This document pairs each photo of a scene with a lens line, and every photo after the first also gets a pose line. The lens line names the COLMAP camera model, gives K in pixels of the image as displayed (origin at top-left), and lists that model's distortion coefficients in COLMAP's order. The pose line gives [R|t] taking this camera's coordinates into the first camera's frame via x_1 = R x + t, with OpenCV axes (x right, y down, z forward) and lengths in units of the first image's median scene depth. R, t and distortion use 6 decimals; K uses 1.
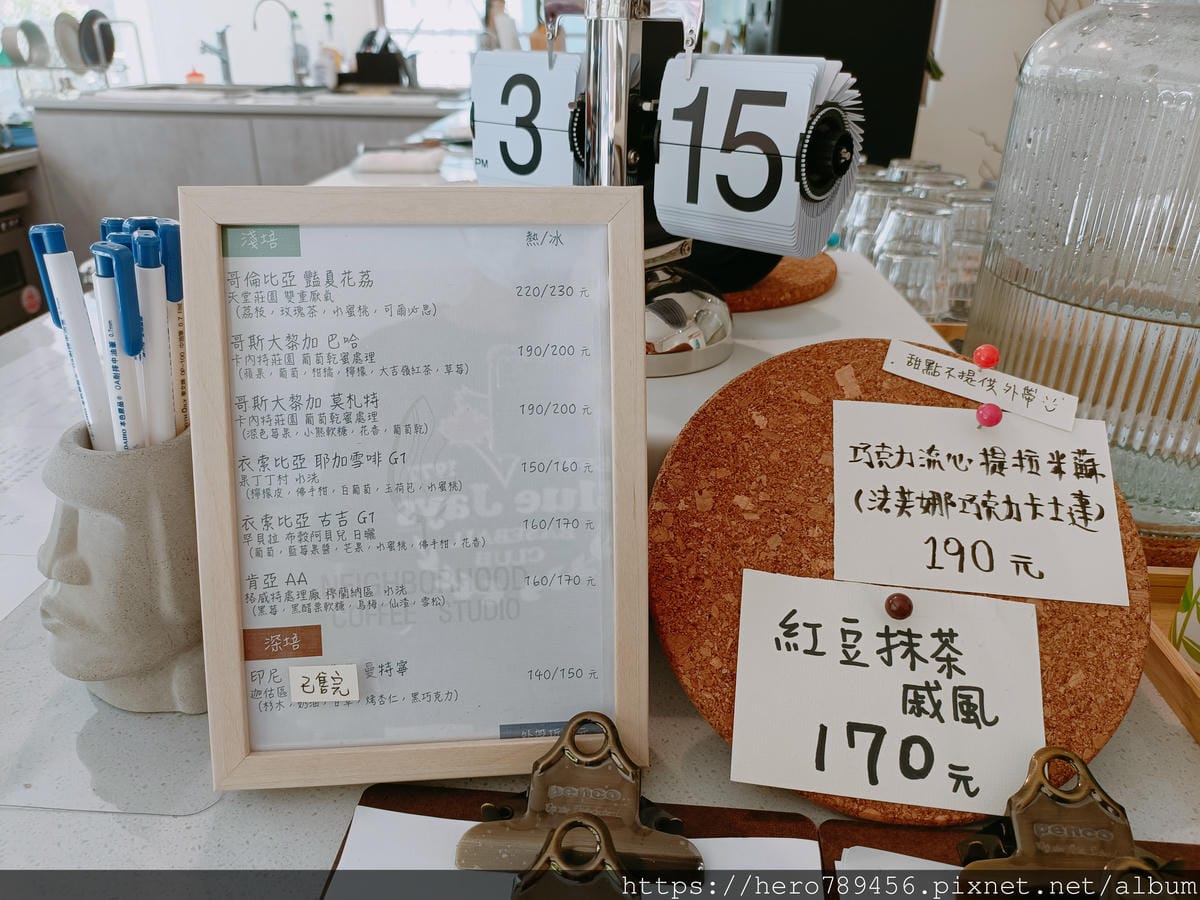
lens RADIAL K [[900.4, 0, 600.2], [0, 900.4, 446.8], [0, 0, 1]] dist [0.045506, -0.062526]
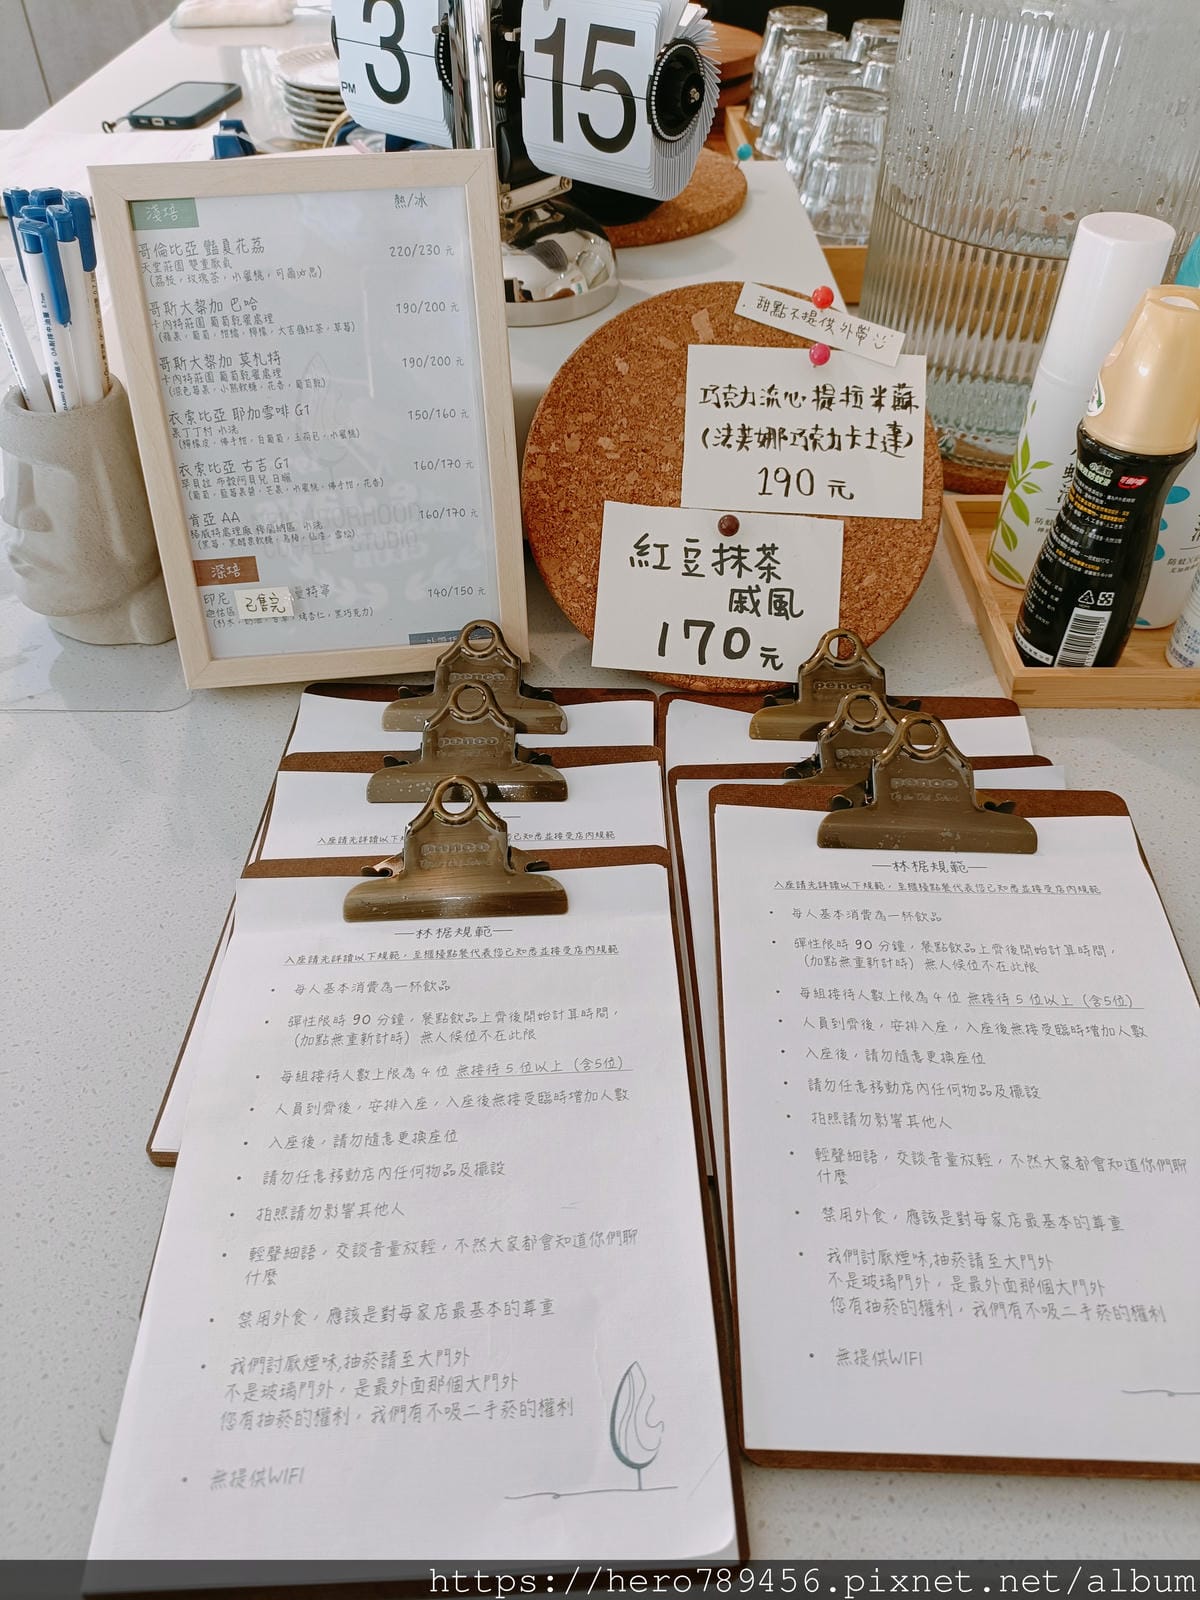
lens RADIAL K [[1200.6, 0, 601.1], [0, 1200.6, 807.9], [0, 0, 1]] dist [0.045506, -0.062526]
pose [[0.998769, -0.042766, 0.025112, 0.099910], [0.032931, 0.950499, 0.308978, 0.030661], [-0.037082, -0.307771, 0.950738, -0.647664]]
